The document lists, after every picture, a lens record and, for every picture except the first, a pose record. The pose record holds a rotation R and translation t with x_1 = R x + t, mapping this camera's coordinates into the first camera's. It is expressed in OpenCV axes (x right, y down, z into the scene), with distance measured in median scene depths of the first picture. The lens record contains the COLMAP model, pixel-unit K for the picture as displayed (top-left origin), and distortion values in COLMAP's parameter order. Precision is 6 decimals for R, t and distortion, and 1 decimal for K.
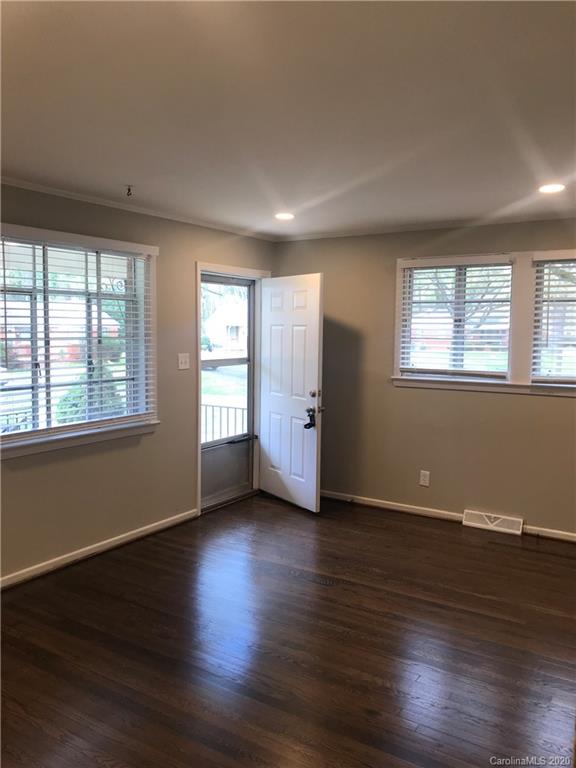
lens RADIAL K [[618.2, 0, 317.2], [0, 618.2, 369.8], [0, 0, 1]] dist [0.039764, -0.073967]
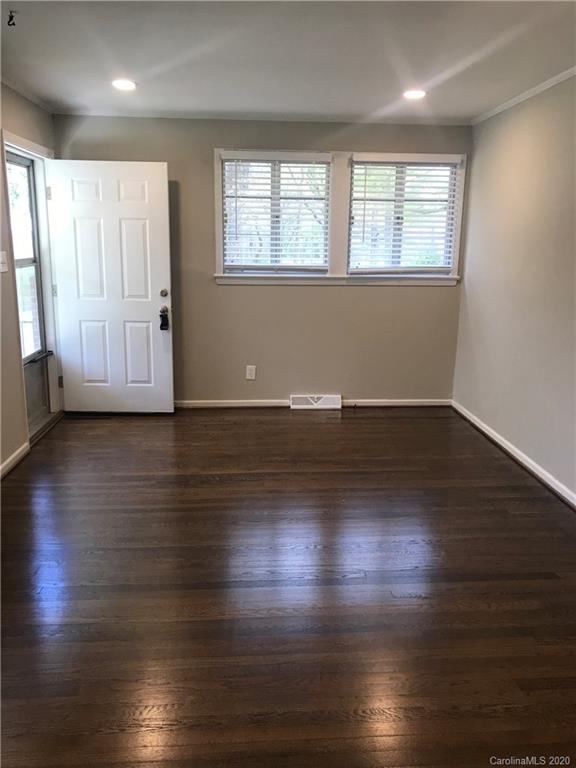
lens RADIAL K [[622.6, 0, 290.1], [0, 622.6, 378.9], [0, 0, 1]] dist [0.050672, -0.068198]
pose [[0.812814, -0.132937, 0.567152, -0.388247], [0.032584, 0.982463, 0.183586, -0.004700], [-0.581612, -0.130742, 0.802891, 0.124378]]
